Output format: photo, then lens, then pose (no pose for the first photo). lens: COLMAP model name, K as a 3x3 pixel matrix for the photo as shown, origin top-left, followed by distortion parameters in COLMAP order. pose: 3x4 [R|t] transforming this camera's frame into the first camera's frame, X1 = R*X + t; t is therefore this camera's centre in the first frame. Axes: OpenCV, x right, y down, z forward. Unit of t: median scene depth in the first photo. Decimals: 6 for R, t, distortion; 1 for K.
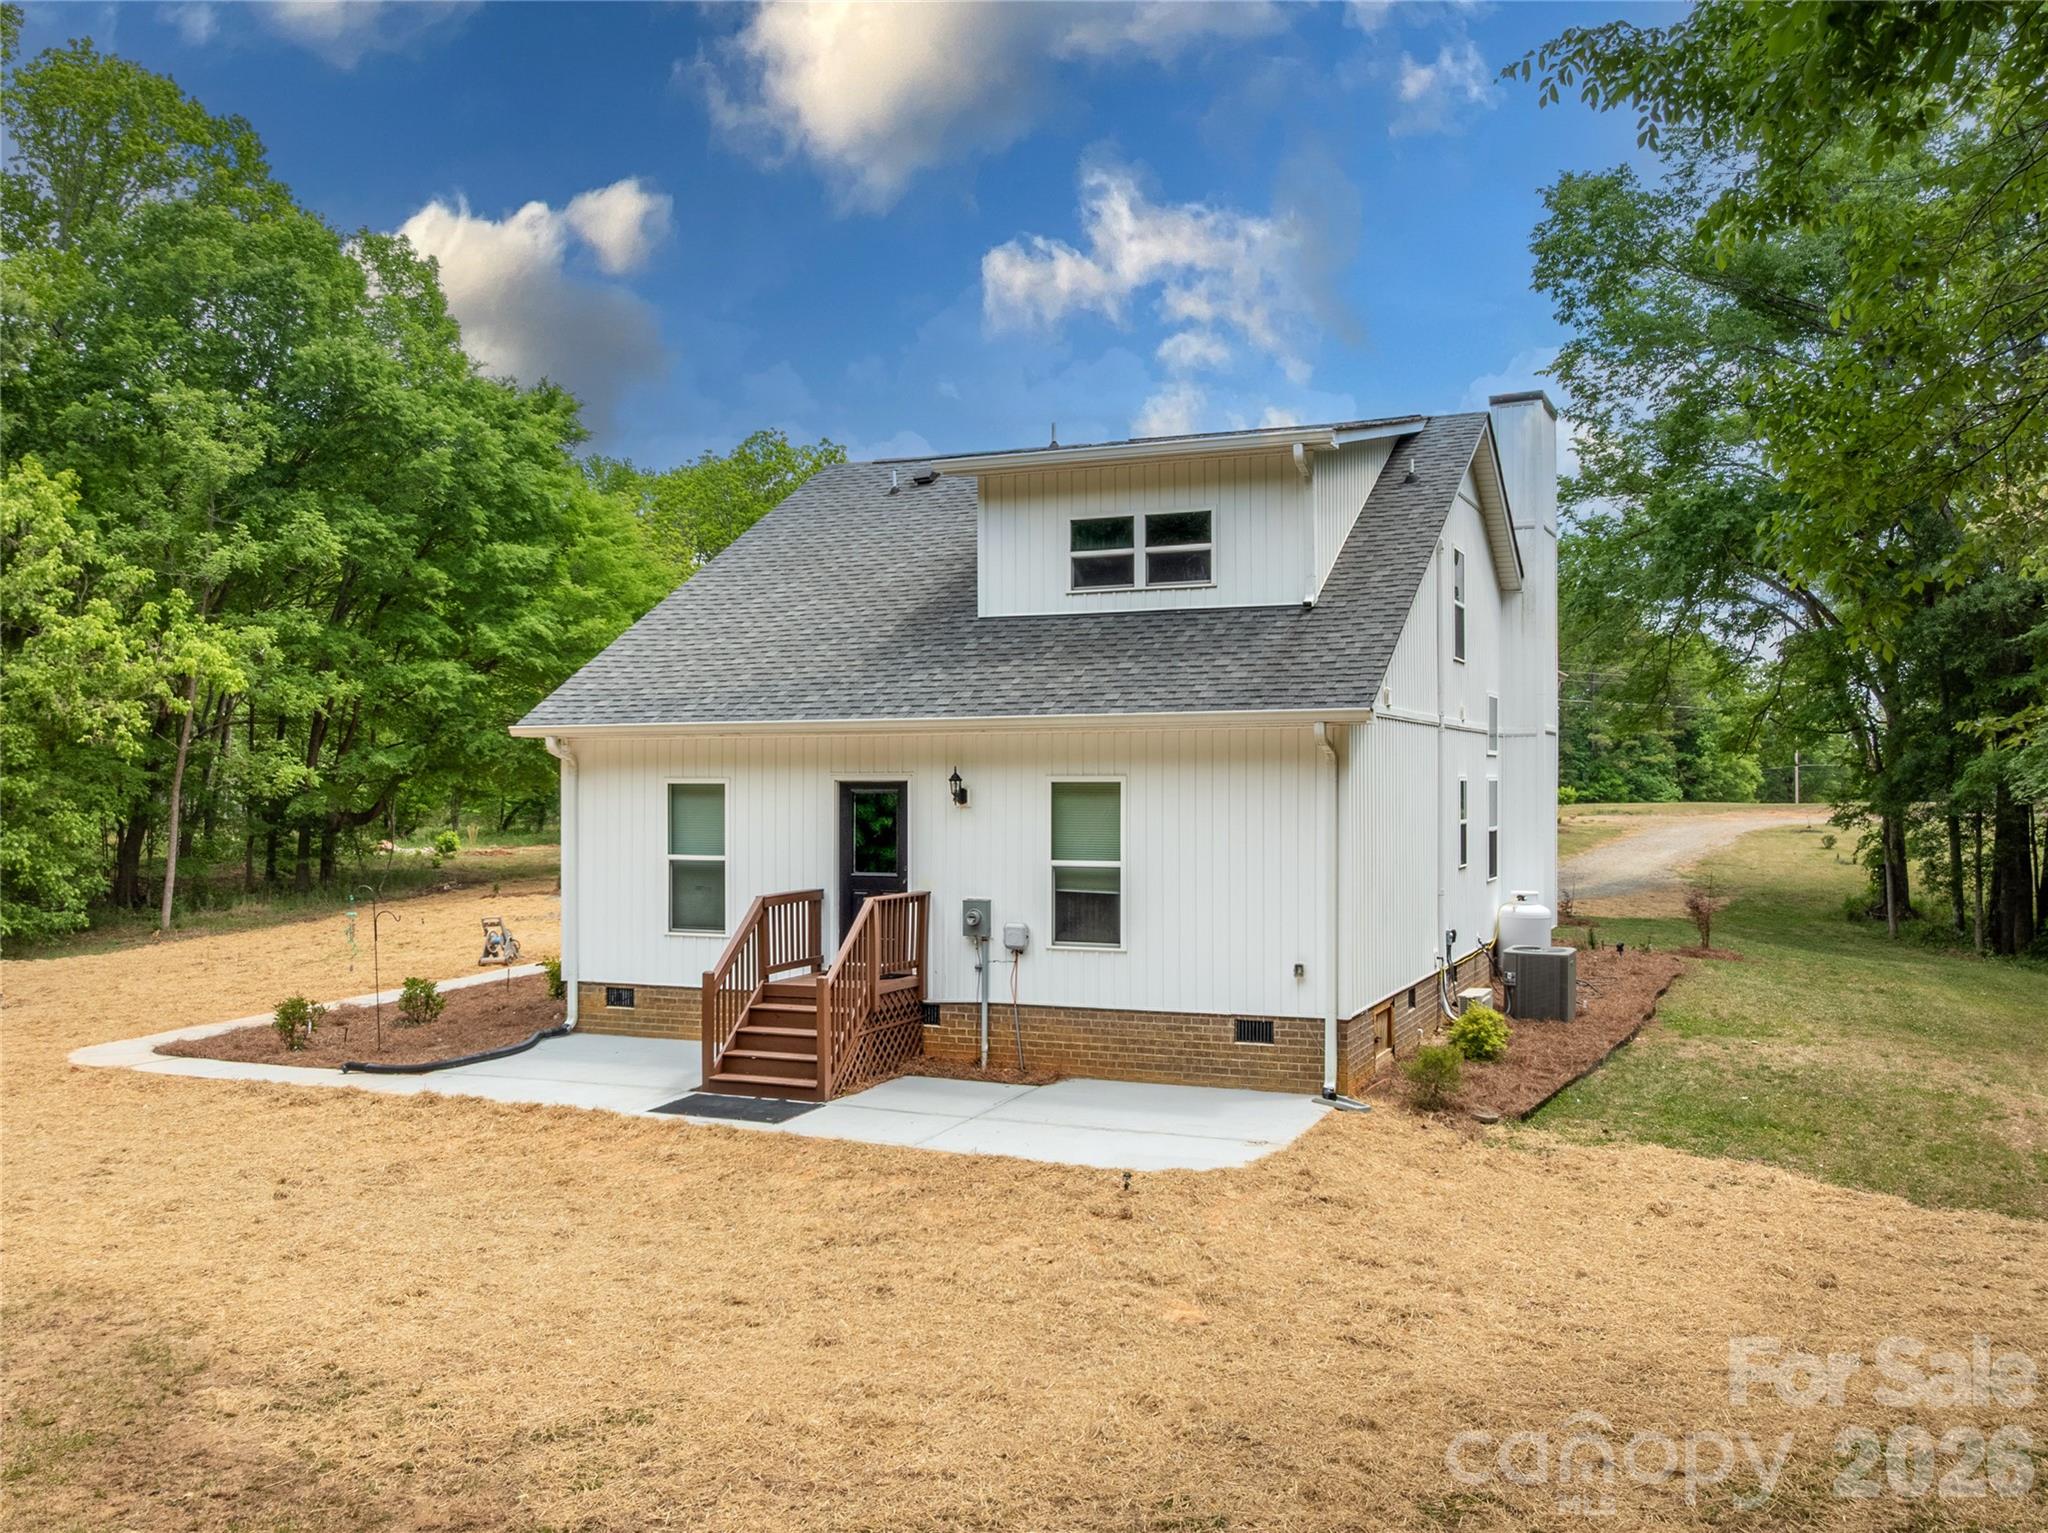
lens RADIAL K [[1772.5, 0, 1024.0], [0, 1772.5, 766.5], [0, 0, 1]] dist [-0.012759, -0.003455]
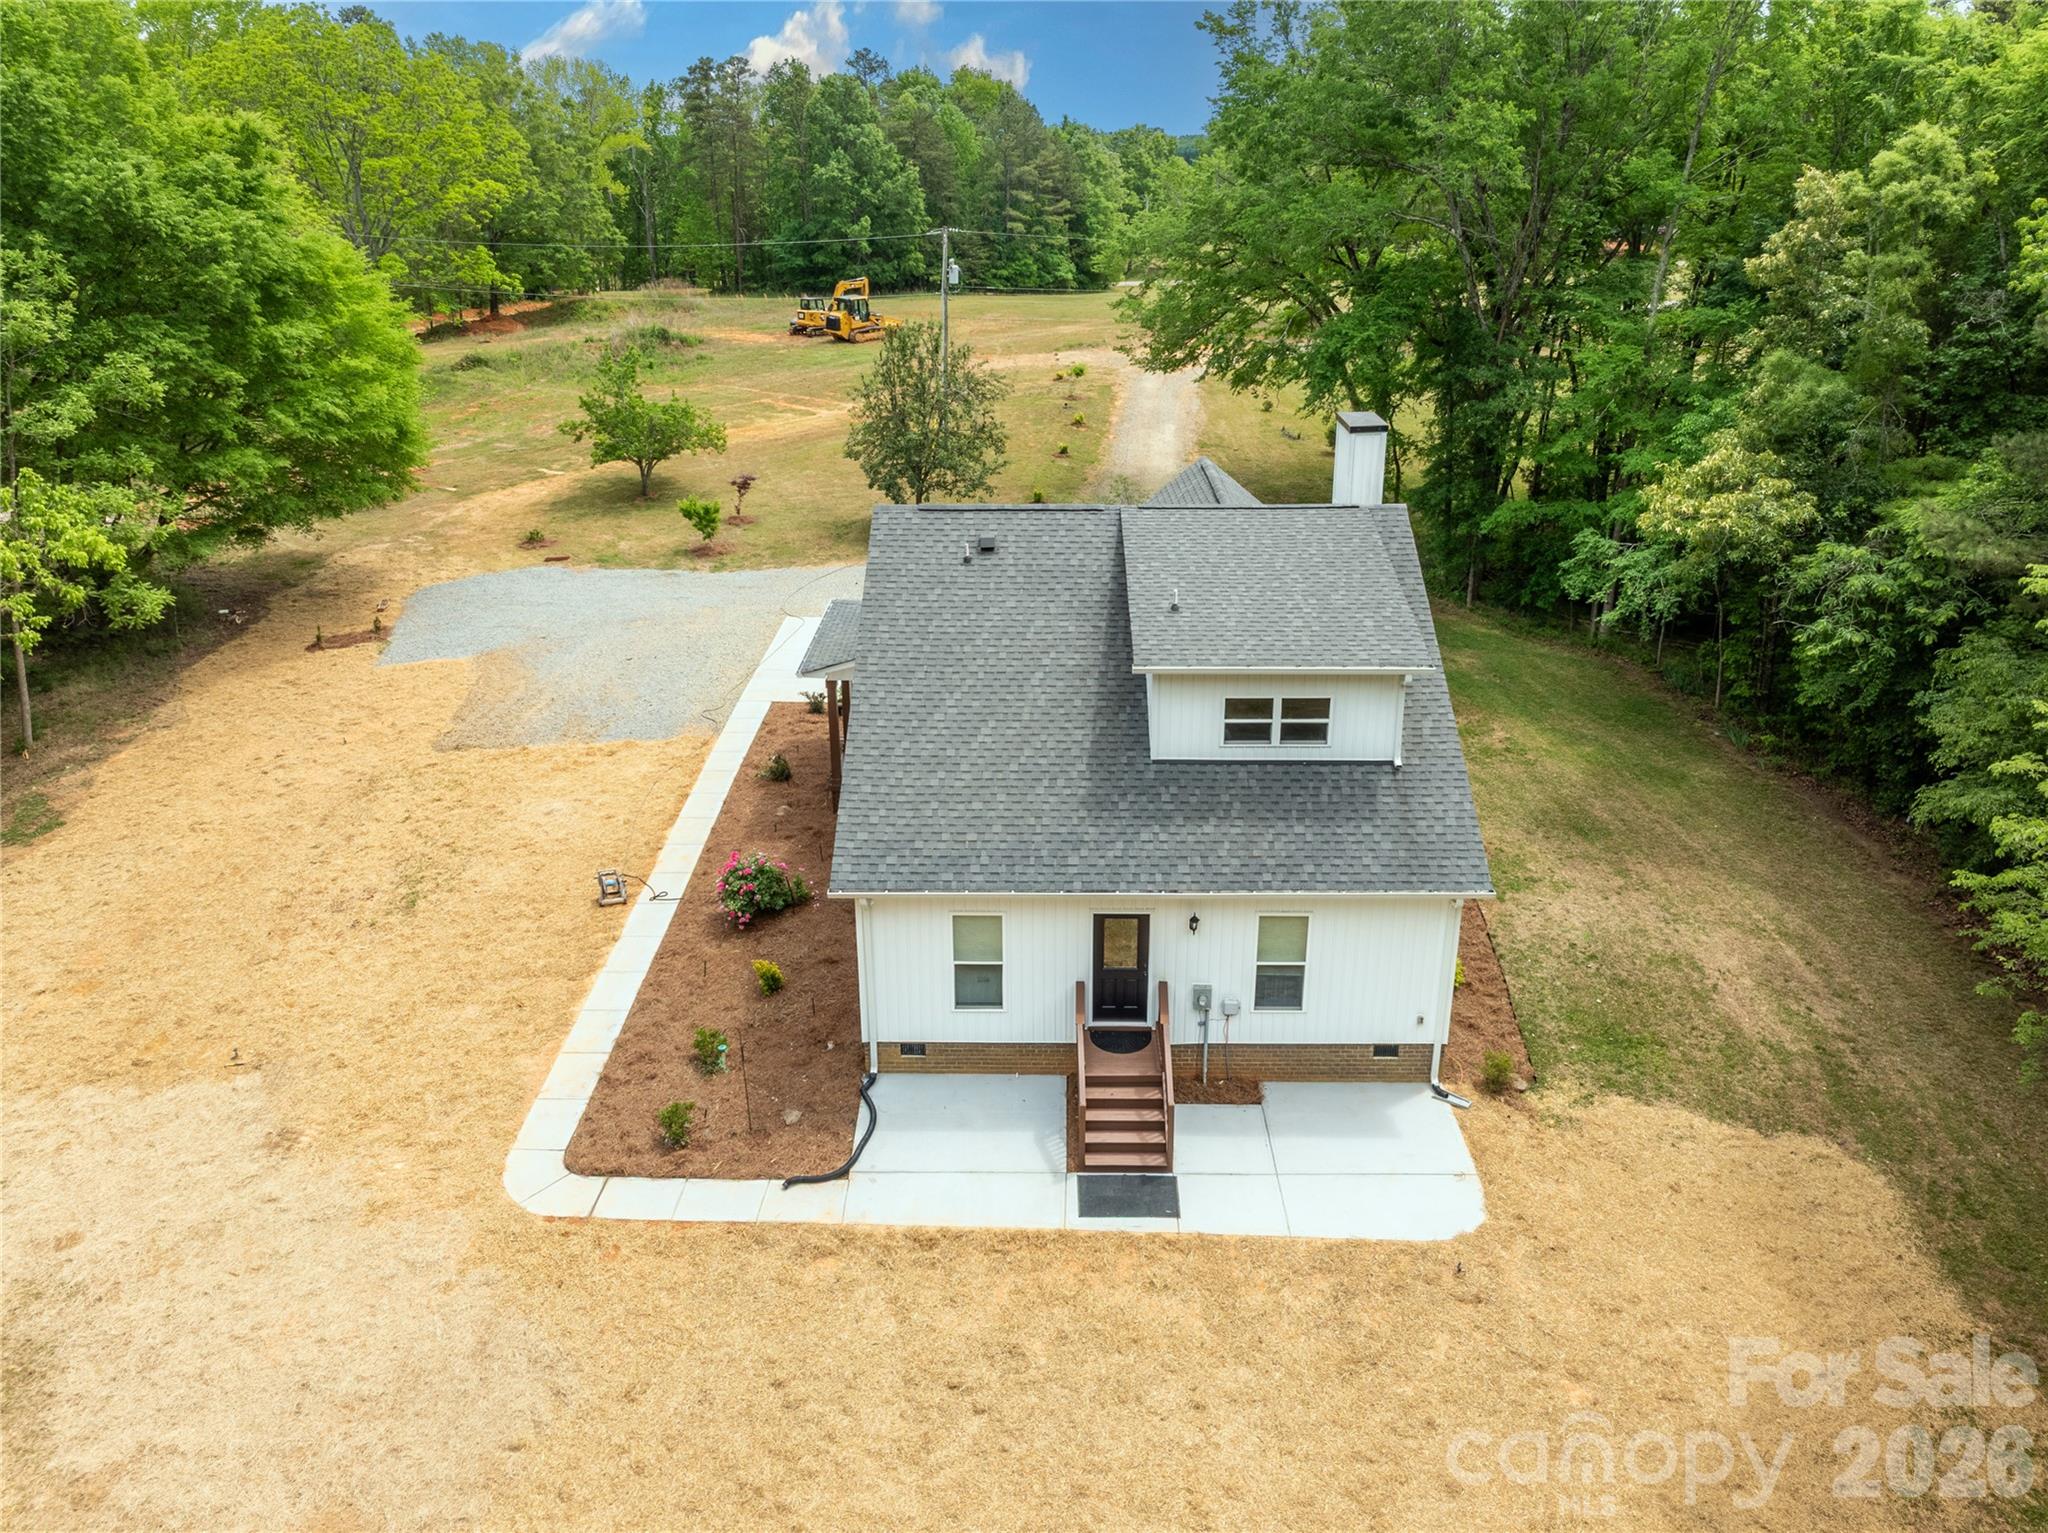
lens RADIAL K [[1489.5, 0, 1021.6], [0, 1489.5, 600.8], [0, 0, 1]] dist [-0.010441, -0.000849]
pose [[0.926266, -0.118022, 0.357914, -0.548079], [0.005362, 0.953730, 0.300617, -0.579782], [-0.376833, -0.276532, 0.884040, 0.036218]]
